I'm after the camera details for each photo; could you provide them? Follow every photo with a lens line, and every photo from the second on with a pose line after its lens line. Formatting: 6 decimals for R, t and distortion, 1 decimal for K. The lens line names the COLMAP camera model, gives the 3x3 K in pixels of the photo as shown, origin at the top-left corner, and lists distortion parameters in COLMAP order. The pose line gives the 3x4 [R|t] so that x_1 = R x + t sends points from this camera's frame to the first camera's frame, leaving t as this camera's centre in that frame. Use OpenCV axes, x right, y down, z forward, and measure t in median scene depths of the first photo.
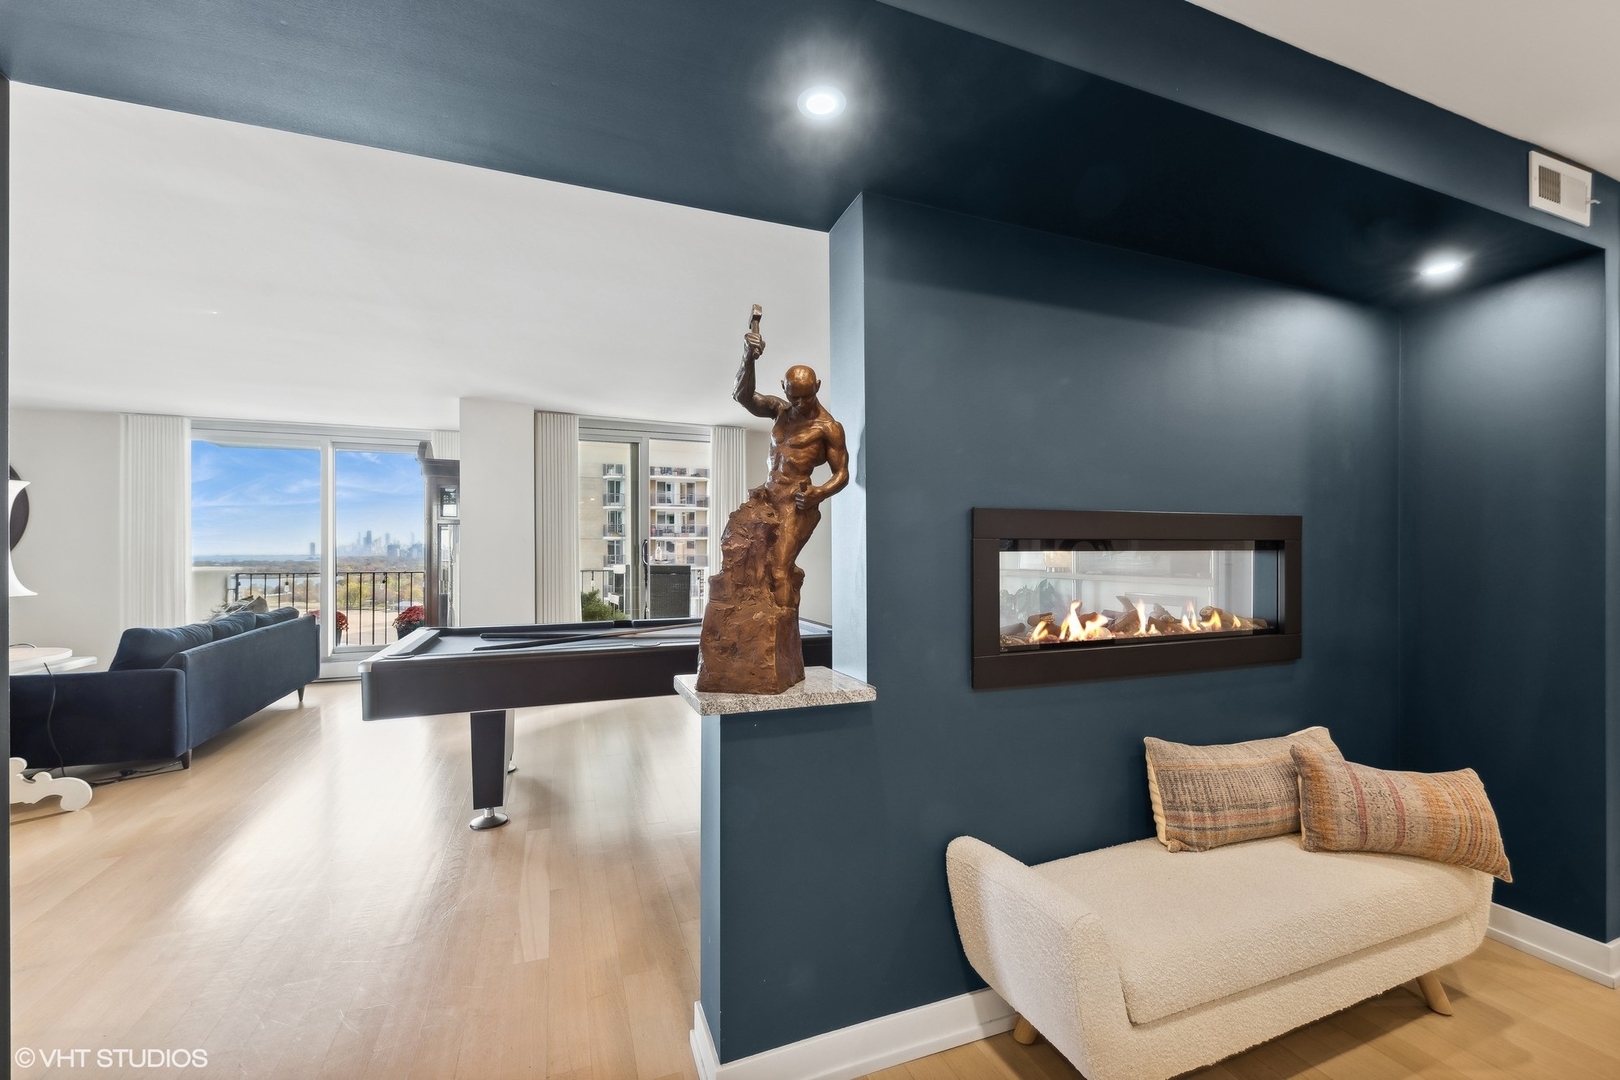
lens RADIAL K [[654.7, 0, 807.1], [0, 654.7, 553.2], [0, 0, 1]] dist [-0.017331, 0.000222]
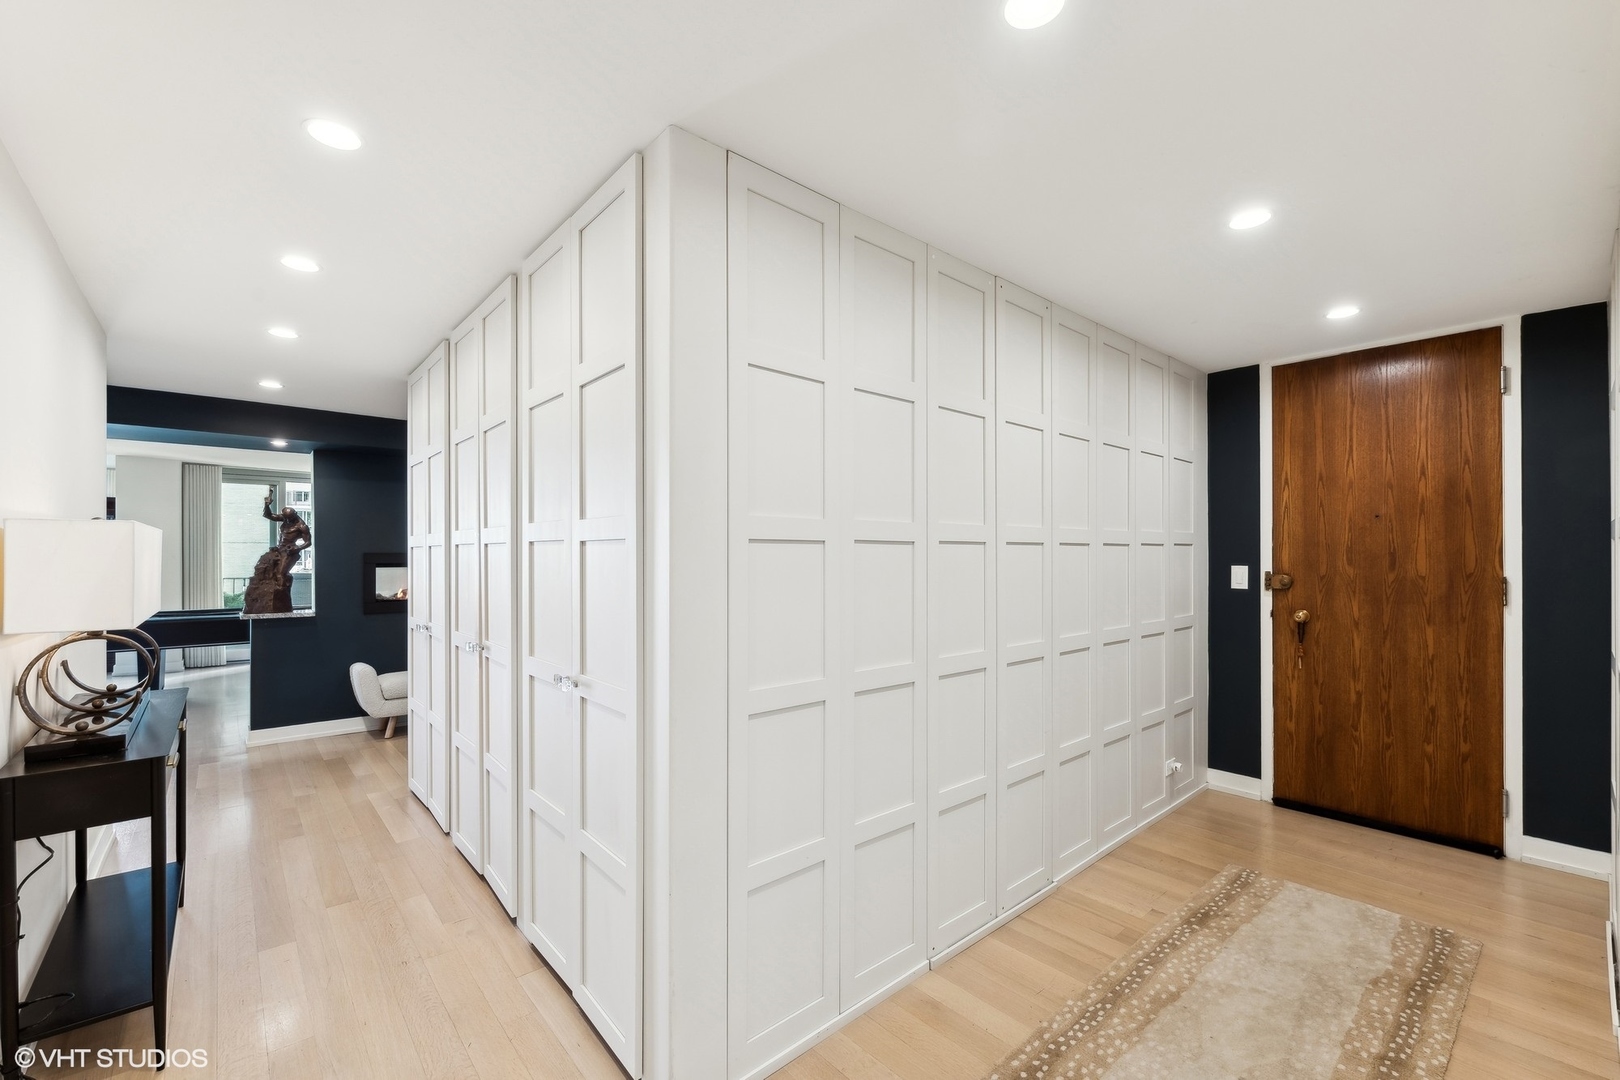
lens RADIAL K [[672.3, 0, 816.5], [0, 672.3, 543.0], [0, 0, 1]] dist [0.004507, -0.004095]
pose [[0.938690, 0.000284, 0.344763, 1.160636], [0.001106, 0.999992, -0.003835, -0.101315], [-0.344761, 0.003981, 0.938682, -2.649310]]
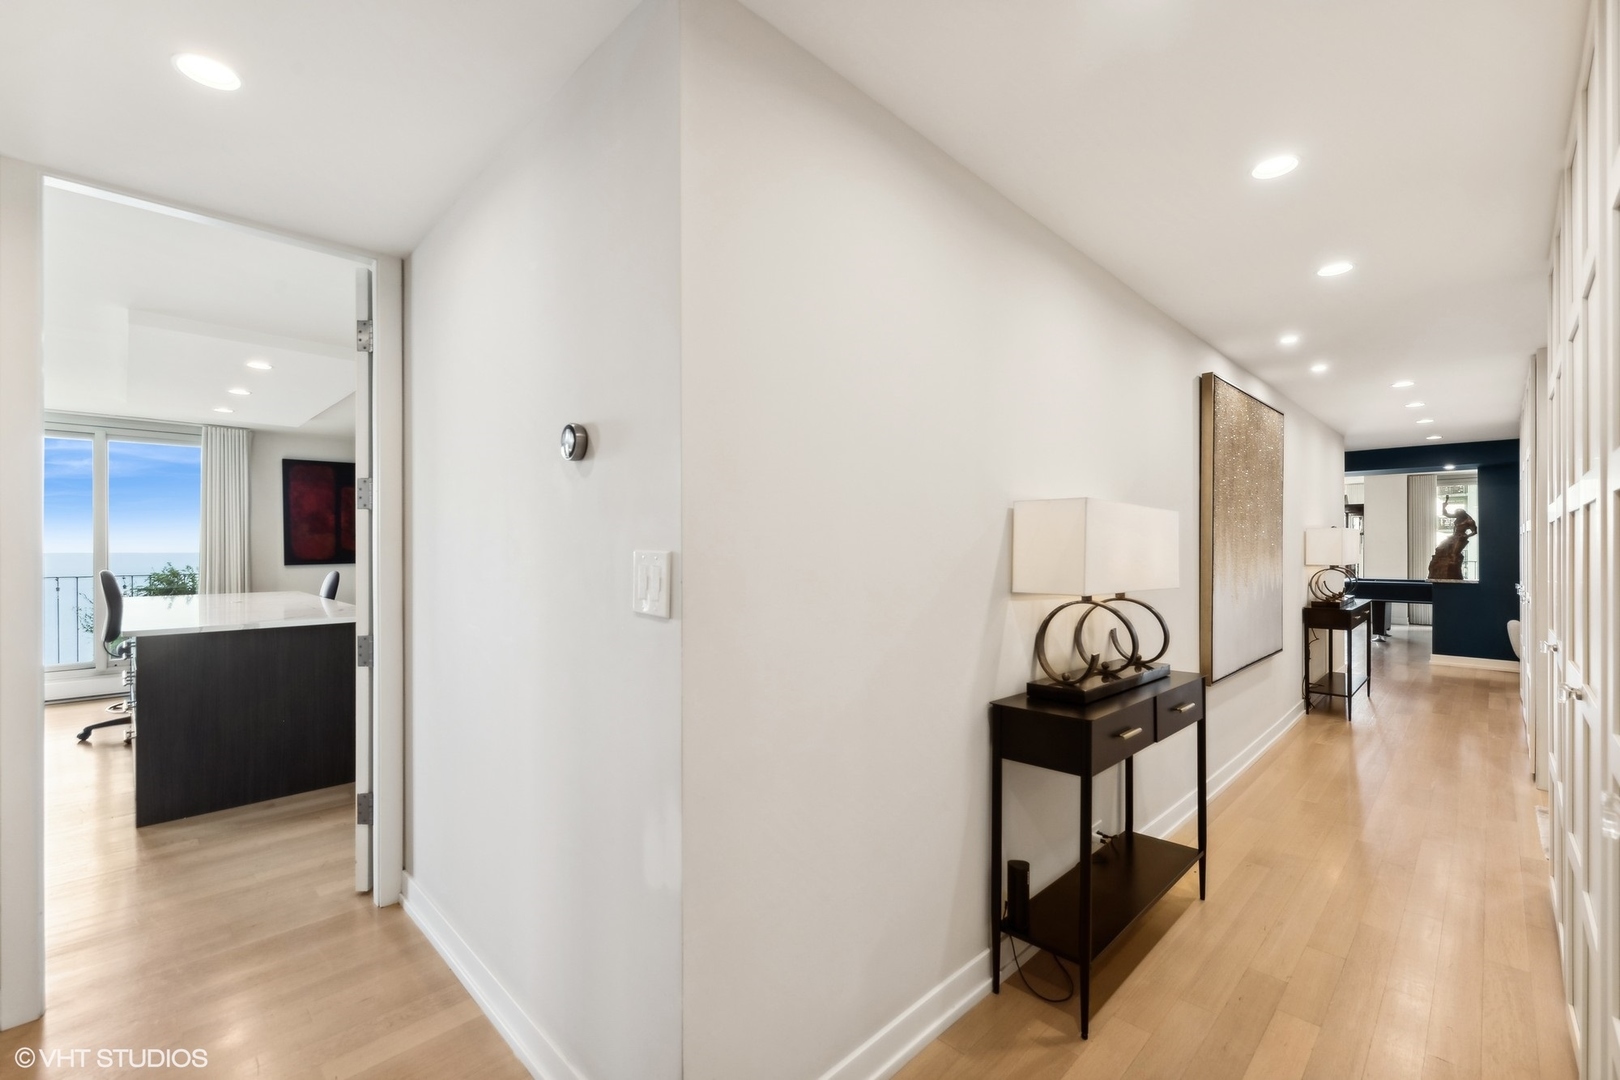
lens RADIAL K [[699.8, 0, 809.3], [0, 699.8, 546.2], [0, 0, 1]] dist [-0.000523, -0.000177]
pose [[0.413347, 0.001536, -0.910572, 2.380063], [0.002271, 0.999994, 0.002718, -0.047715], [0.910571, -0.003191, 0.413341, -4.754407]]
